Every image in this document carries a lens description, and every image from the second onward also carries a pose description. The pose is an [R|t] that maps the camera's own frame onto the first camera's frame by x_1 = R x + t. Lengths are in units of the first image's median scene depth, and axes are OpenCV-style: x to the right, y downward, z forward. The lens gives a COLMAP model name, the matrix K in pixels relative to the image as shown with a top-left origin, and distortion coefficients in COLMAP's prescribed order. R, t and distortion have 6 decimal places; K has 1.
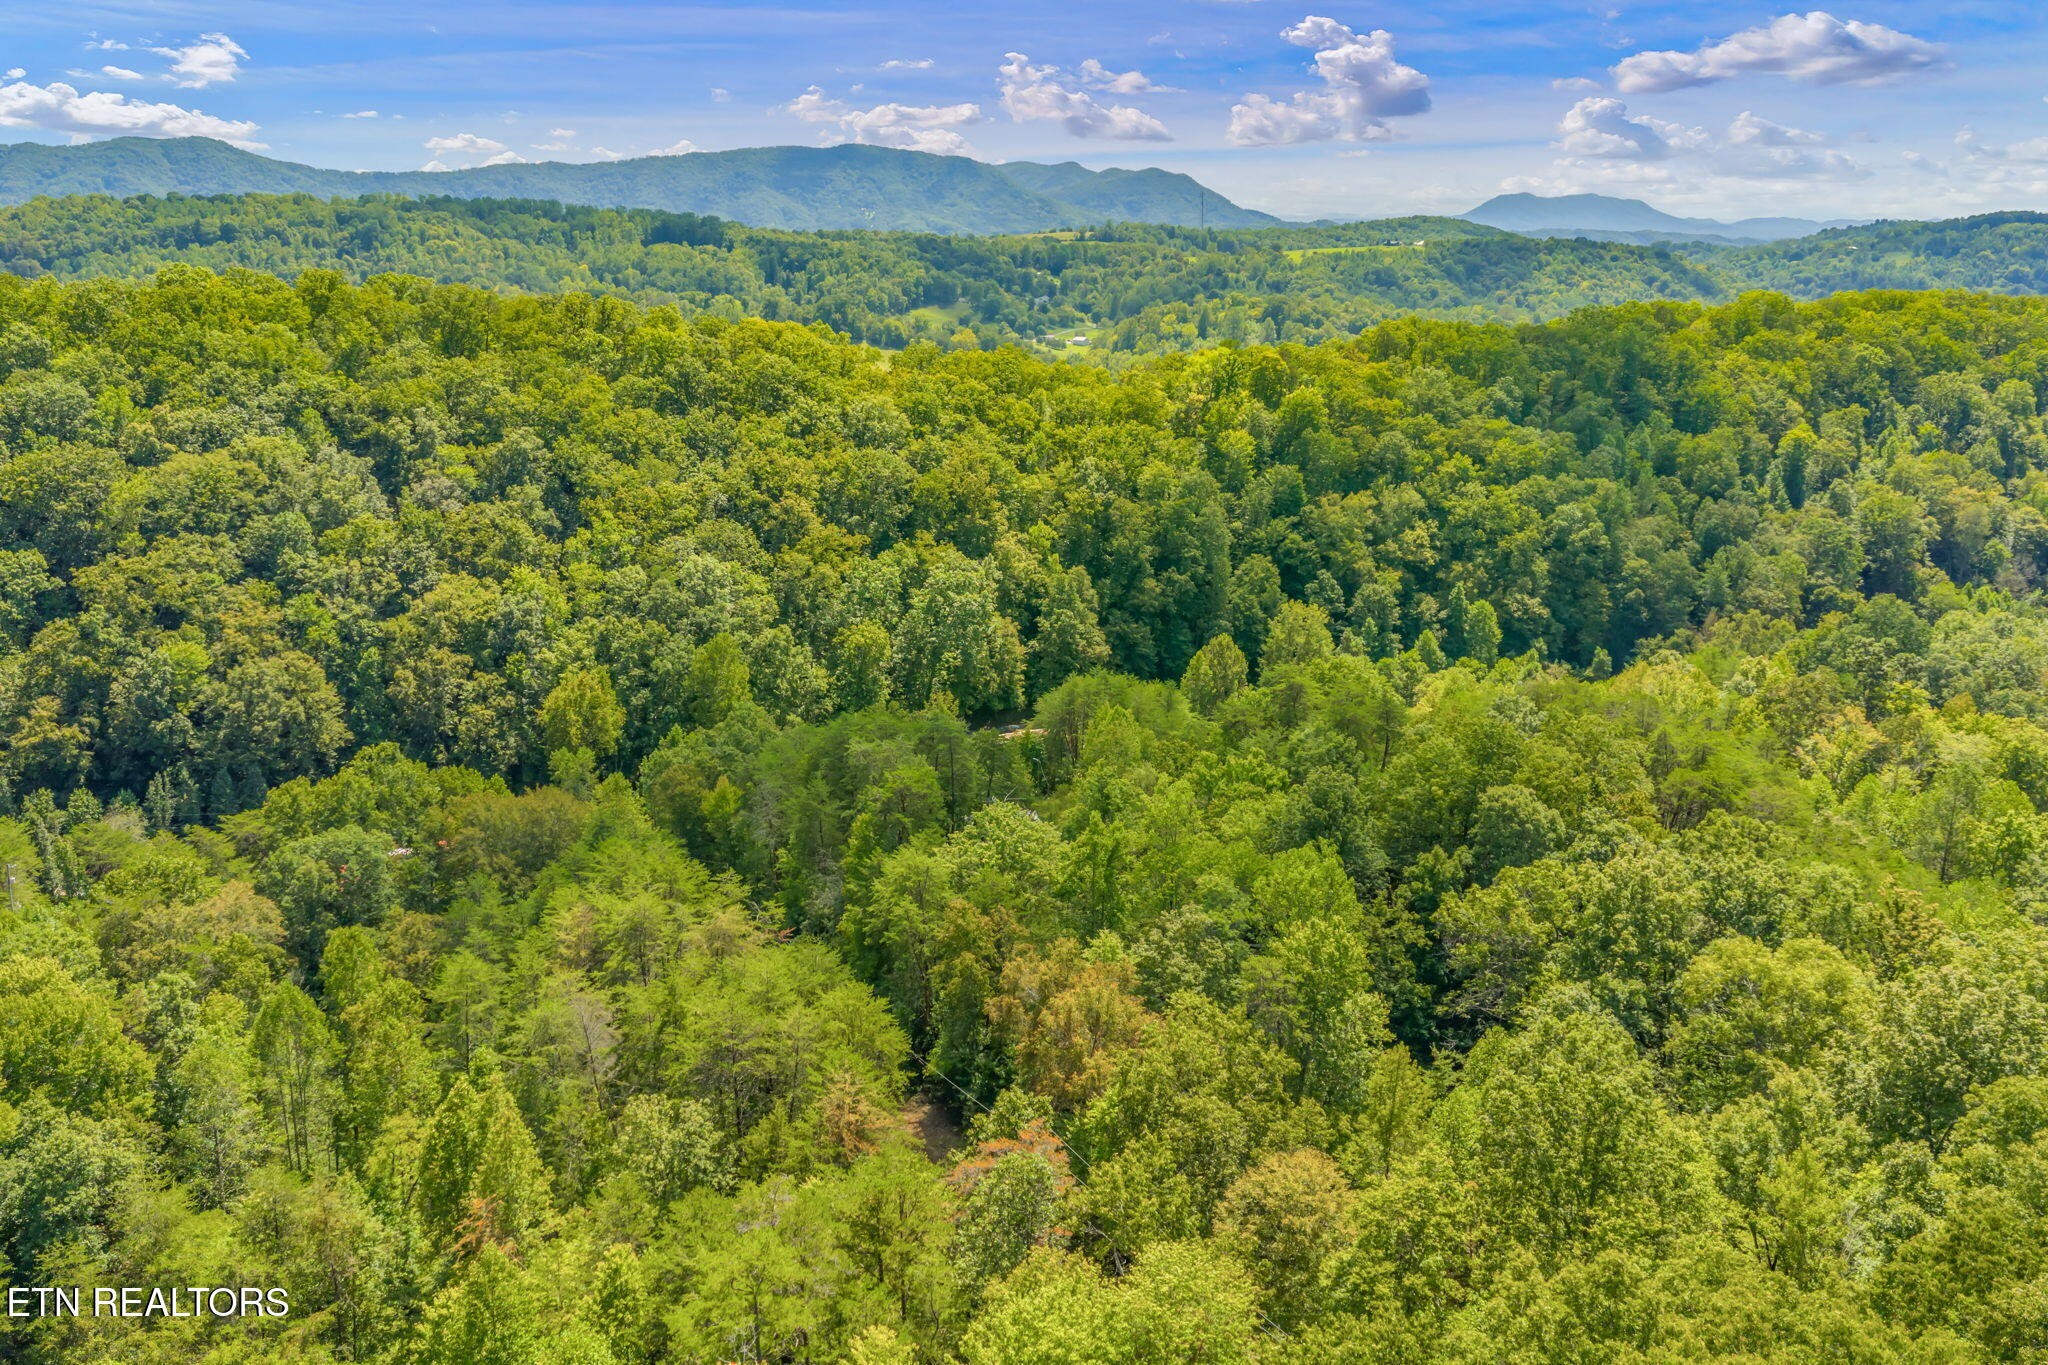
lens RADIAL K [[1688.2, 0, 1037.2], [0, 1688.2, 688.7], [0, 0, 1]] dist [0.028423, -0.049707]
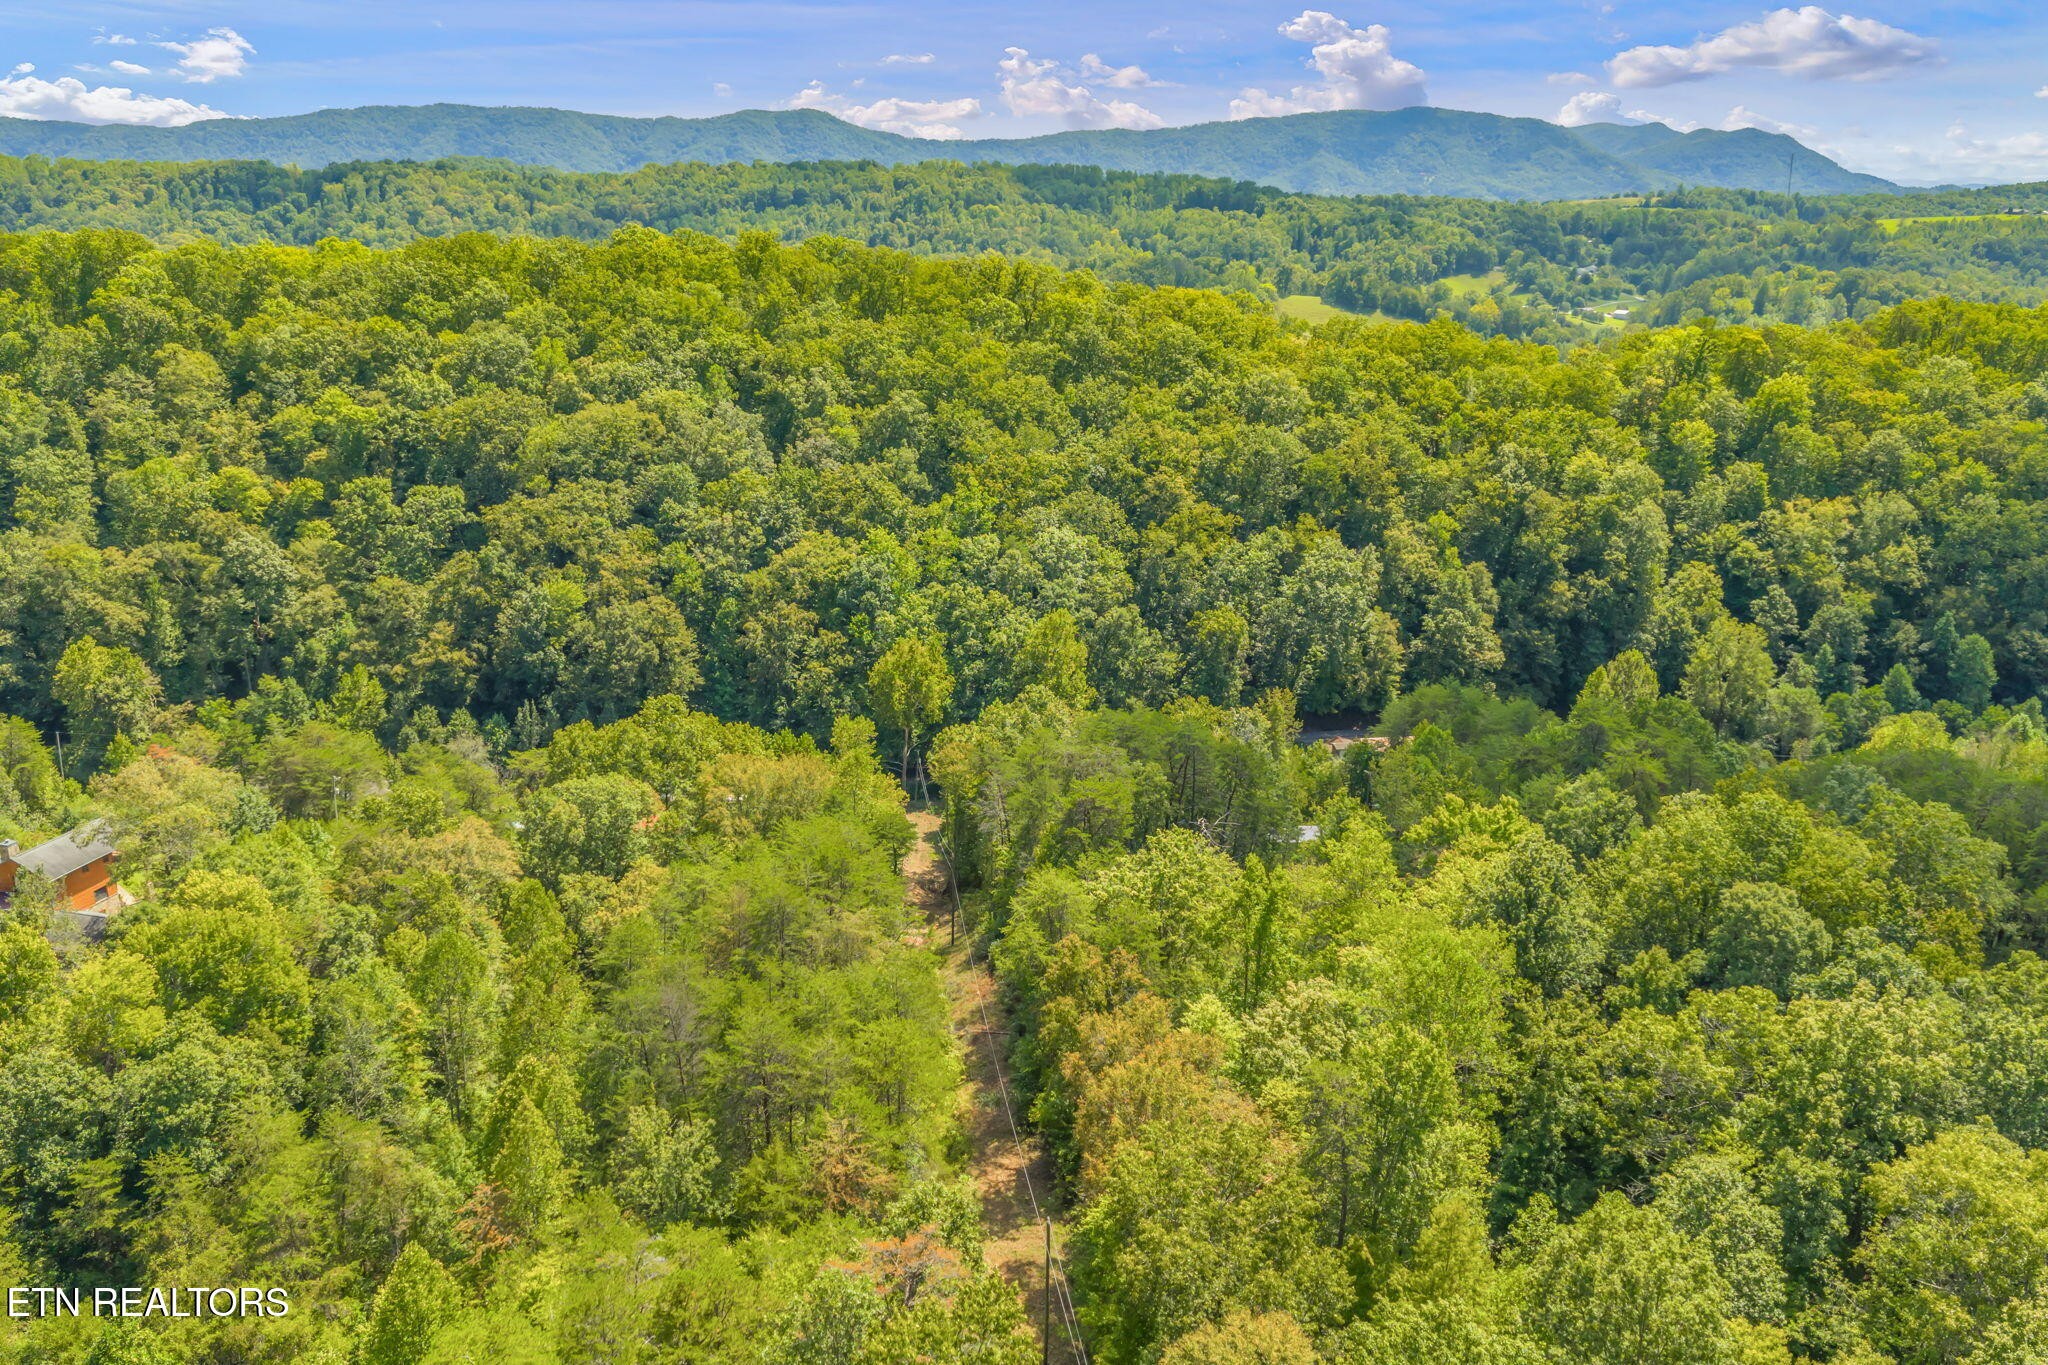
lens RADIAL K [[1688.2, 0, 1037.2], [0, 1688.2, 688.7], [0, 0, 1]] dist [0.028423, -0.049707]
pose [[0.949828, 0.089589, -0.299667, 0.084241], [-0.083900, 0.995966, 0.031824, -0.014696], [0.301309, -0.005085, 0.953513, 0.056912]]
